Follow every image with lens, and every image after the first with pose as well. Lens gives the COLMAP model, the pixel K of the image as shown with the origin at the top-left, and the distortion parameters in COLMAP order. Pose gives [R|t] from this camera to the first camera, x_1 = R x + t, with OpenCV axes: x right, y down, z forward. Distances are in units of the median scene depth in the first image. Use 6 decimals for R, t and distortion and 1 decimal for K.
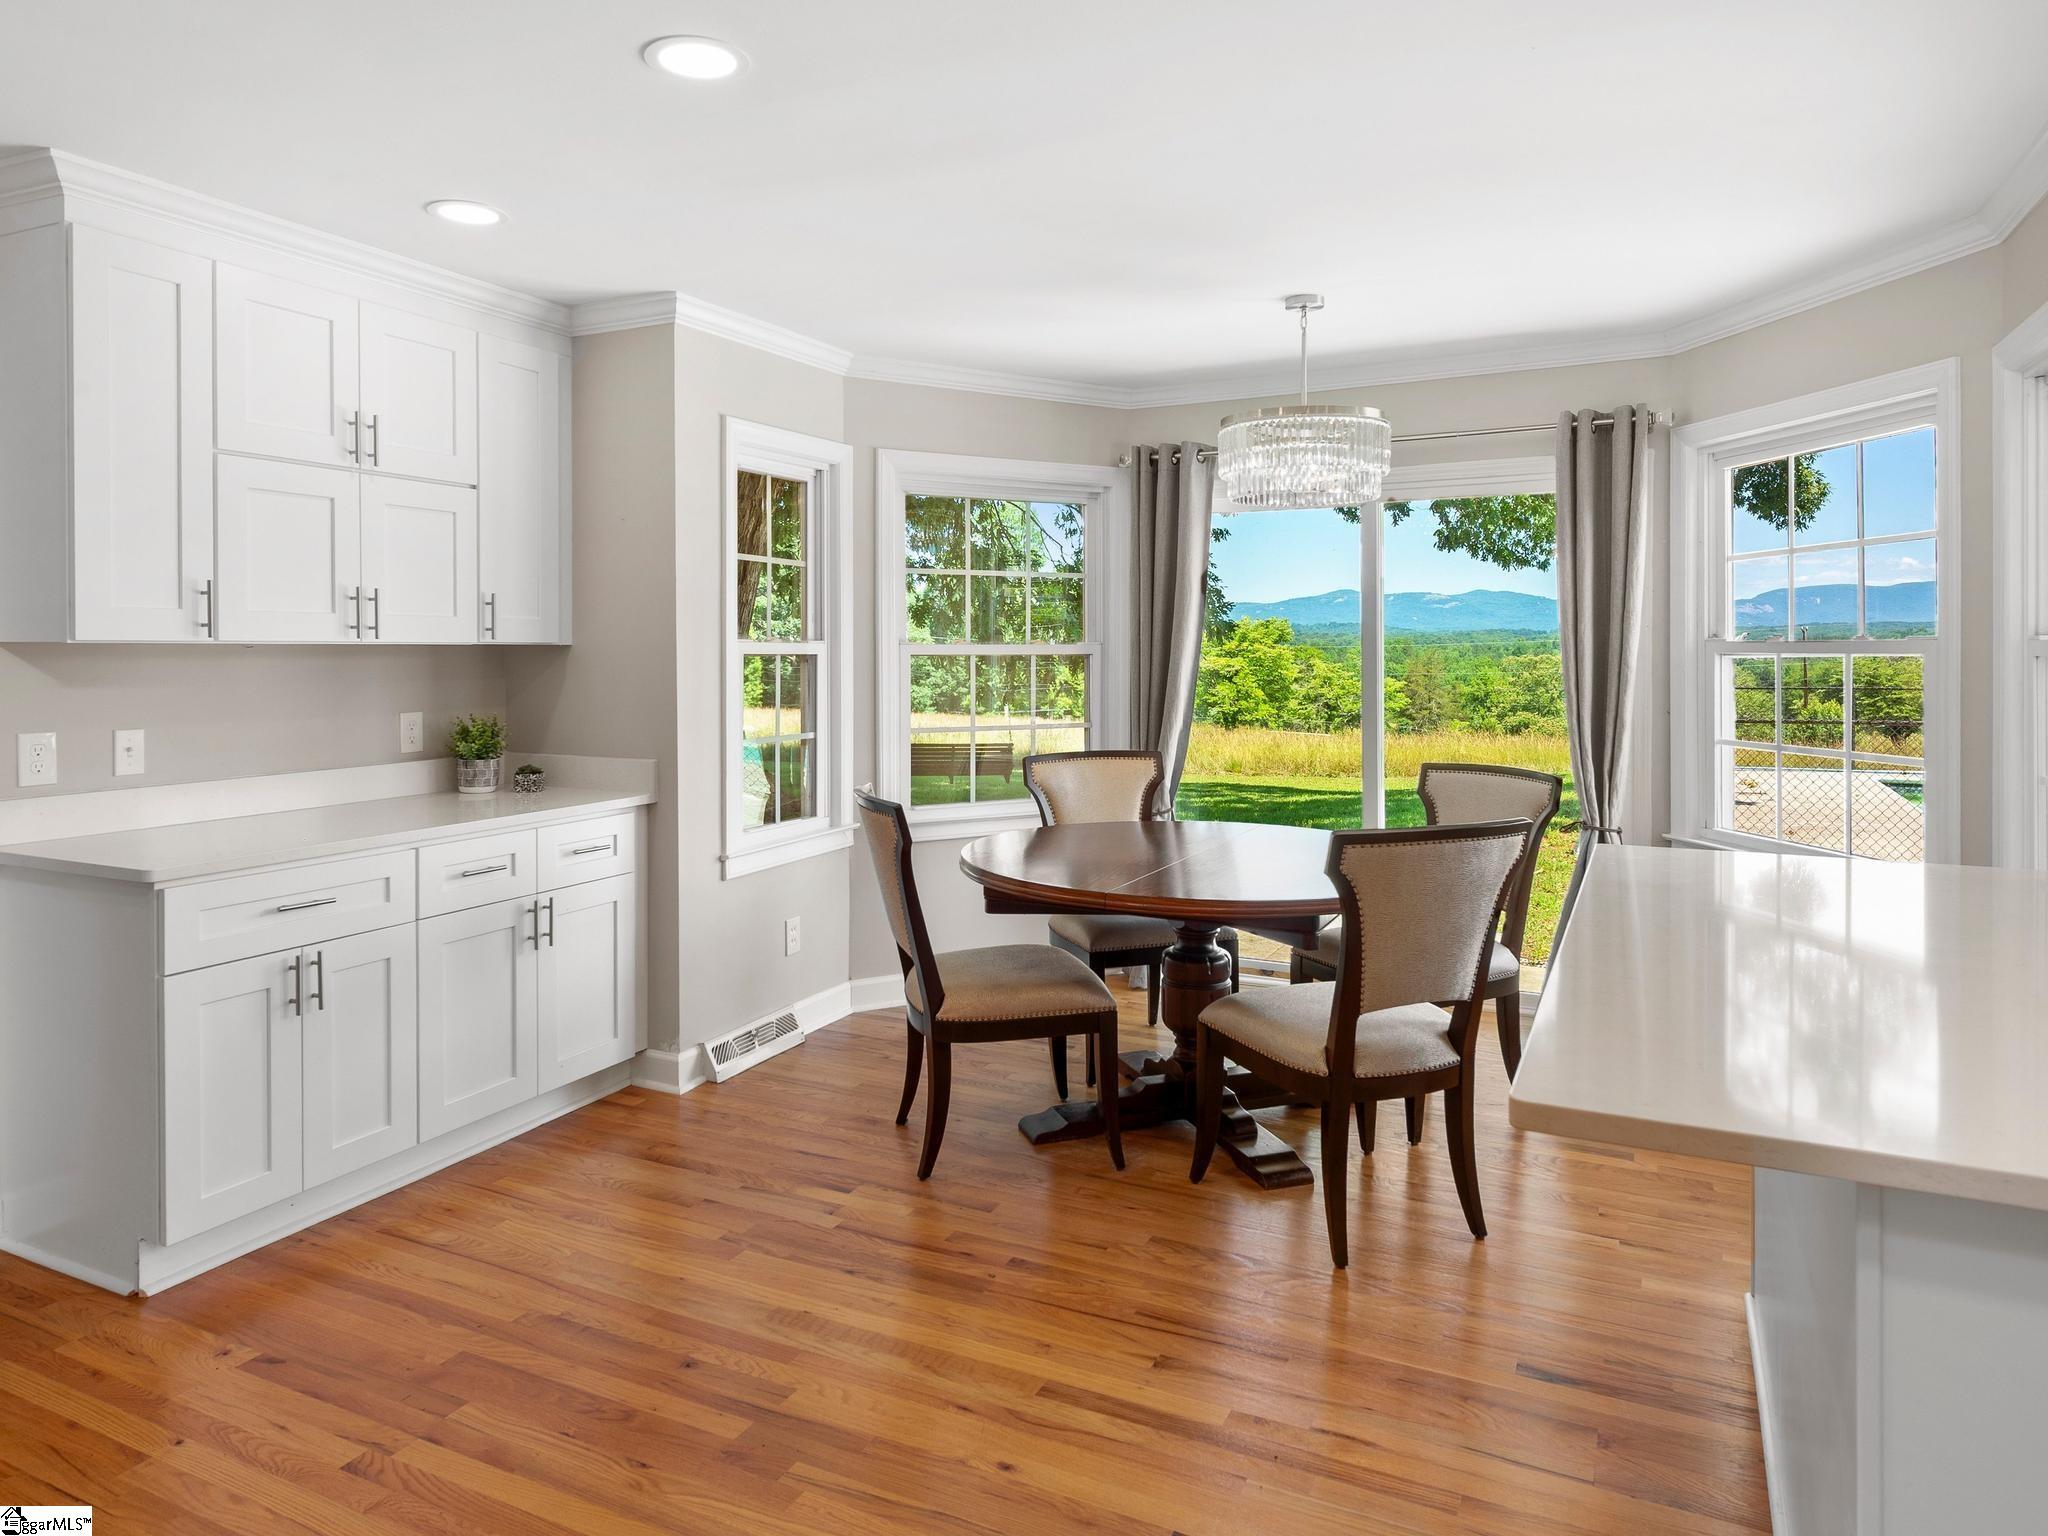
lens RADIAL K [[1267.8, 0, 1043.0], [0, 1267.8, 660.4], [0, 0, 1]] dist [0.008933, 0.002574]
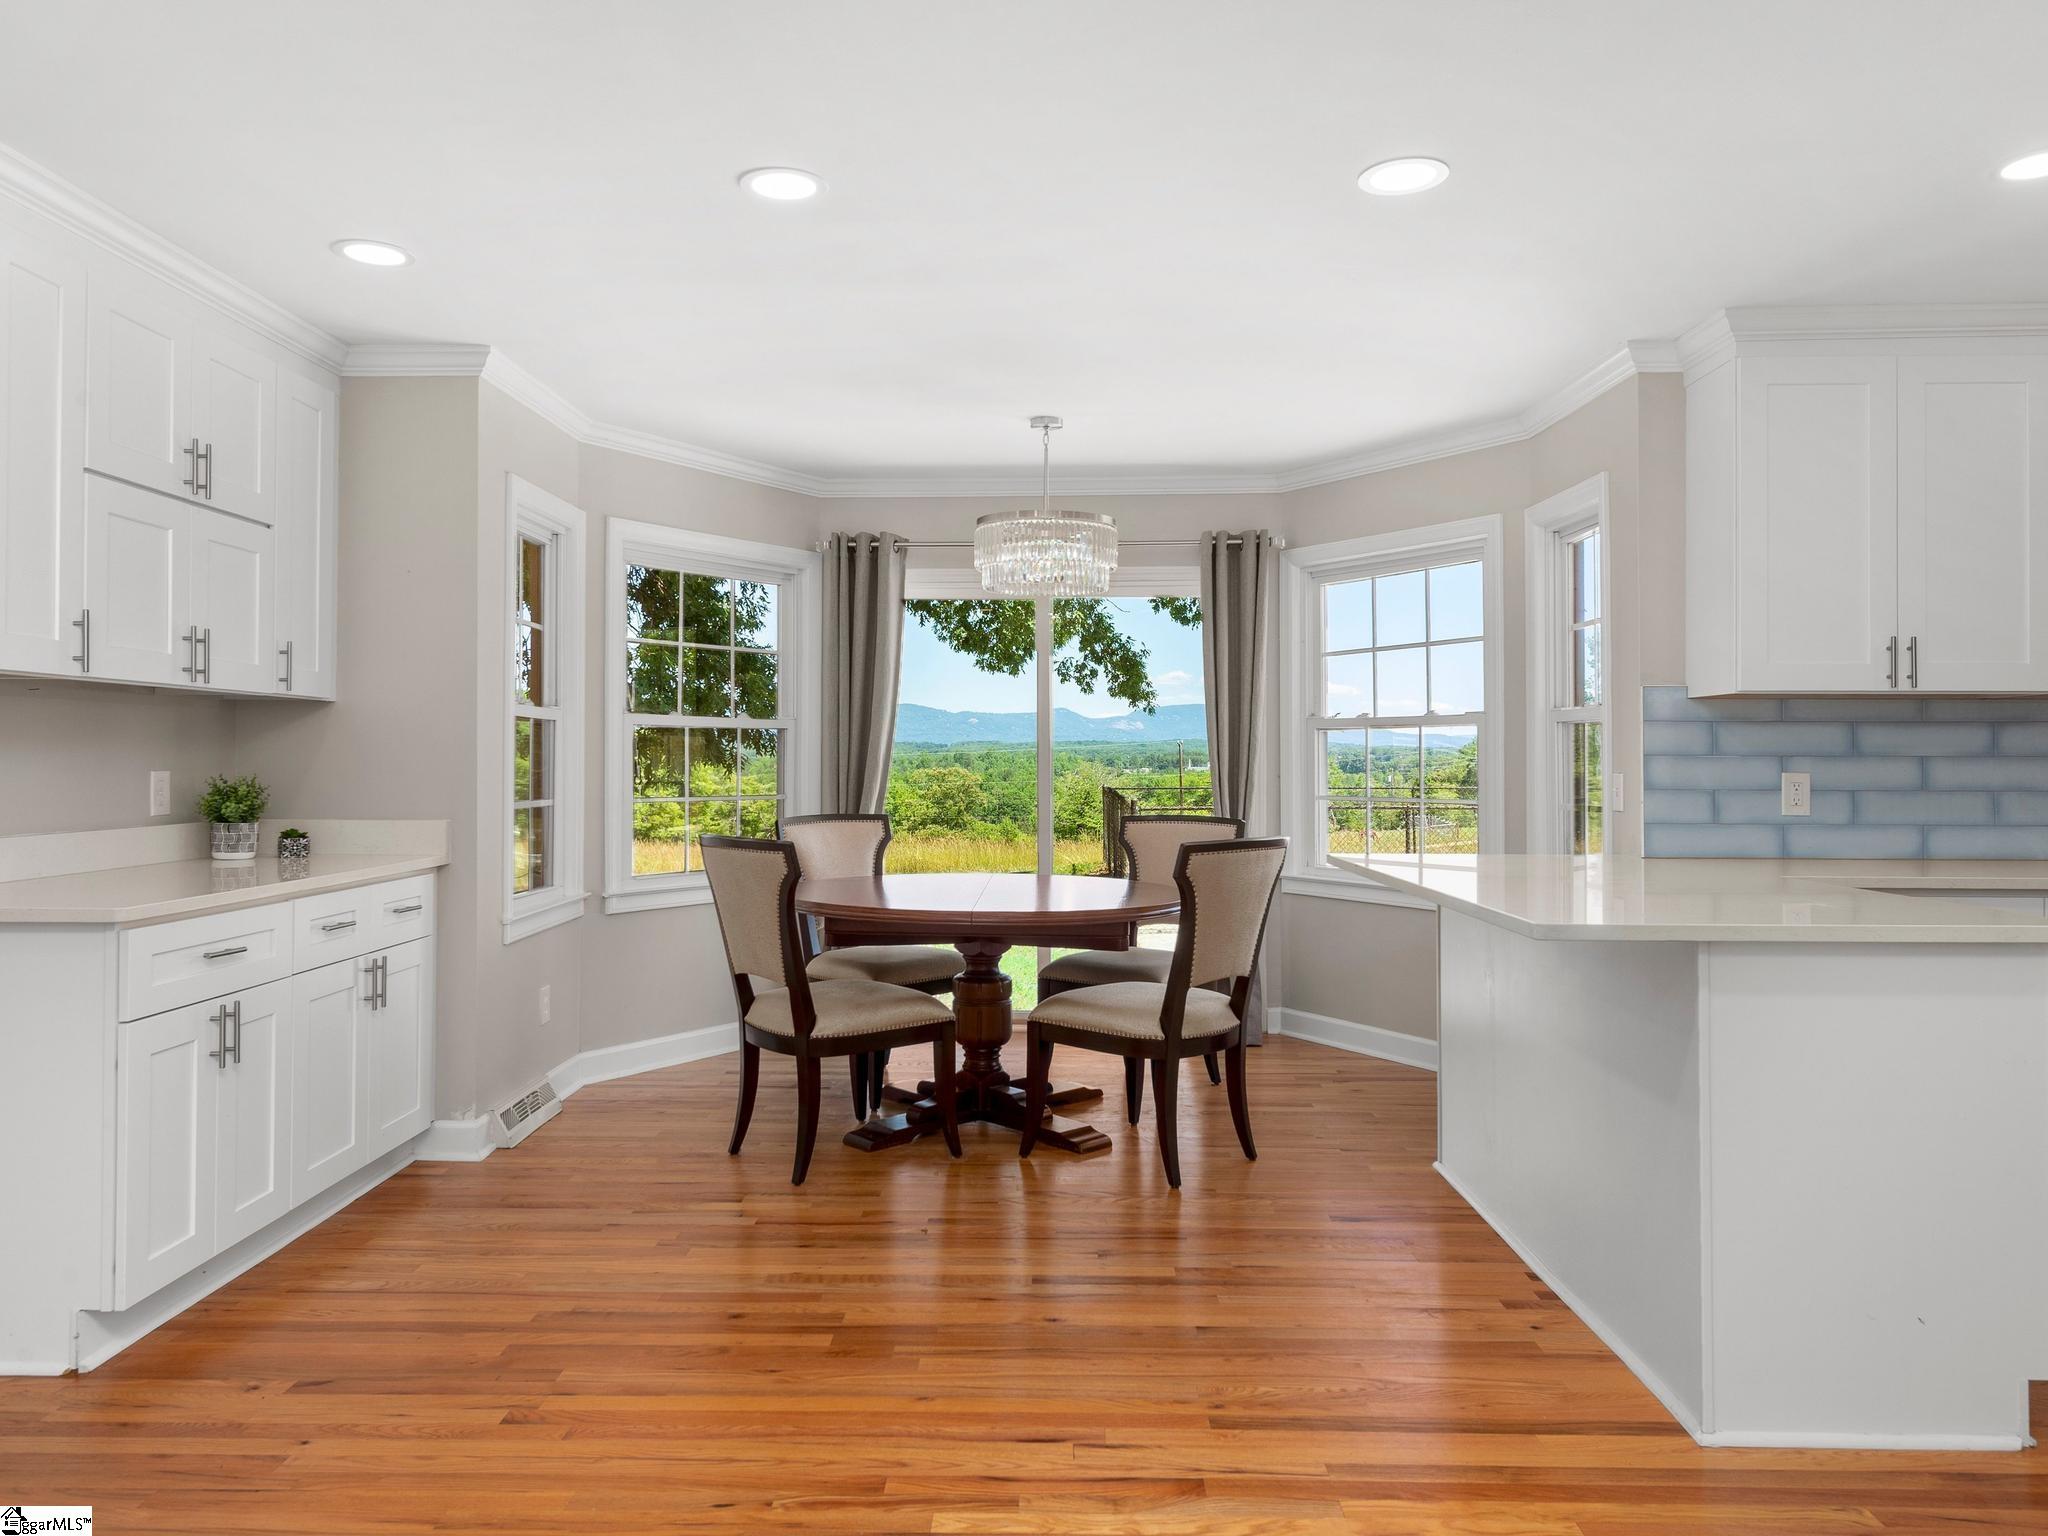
lens RADIAL K [[1362.6, 0, 1029.8], [0, 1362.6, 750.6], [0, 0, 1]] dist [0.002085, -0.001678]
pose [[0.907607, 0.005177, 0.419788, -0.341659], [0.001834, 0.999866, -0.016295, 0.042975], [-0.419816, 0.015559, 0.907476, -0.136452]]
